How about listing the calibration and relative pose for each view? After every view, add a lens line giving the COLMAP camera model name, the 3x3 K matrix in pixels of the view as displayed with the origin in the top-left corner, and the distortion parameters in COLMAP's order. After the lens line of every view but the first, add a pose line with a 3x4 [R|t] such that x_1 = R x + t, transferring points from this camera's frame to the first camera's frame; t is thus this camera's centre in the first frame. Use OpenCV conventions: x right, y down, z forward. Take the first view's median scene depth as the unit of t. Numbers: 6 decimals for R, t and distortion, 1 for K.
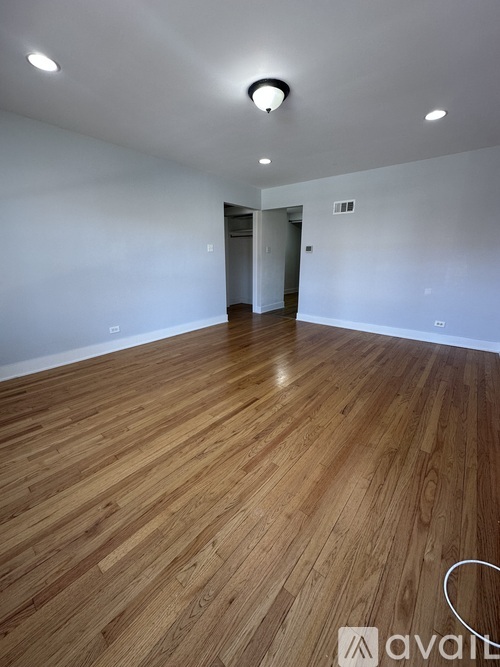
lens RADIAL K [[264.0, 0, 250.0], [0, 264.0, 333.5], [0, 0, 1]] dist [0.000060, 0.000084]
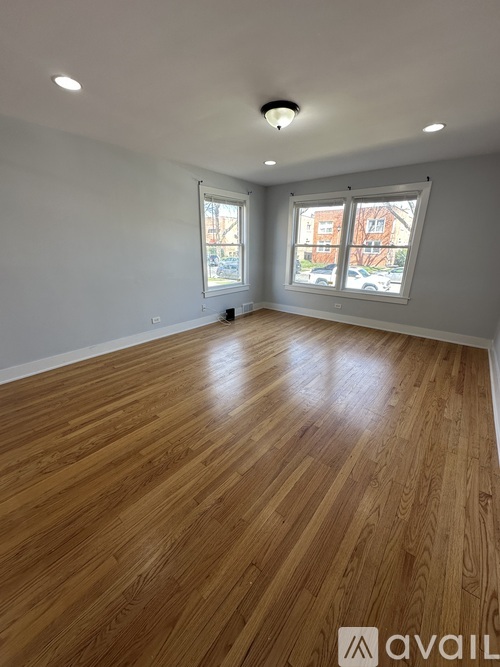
lens RADIAL K [[264.0, 0, 250.0], [0, 264.0, 333.5], [0, 0, 1]] dist [0.000060, 0.000084]
pose [[-0.999928, -0.003846, -0.011386, 0.177538], [-0.009728, 0.815310, 0.578943, -0.693042], [0.007056, 0.579012, -0.815288, 2.099152]]
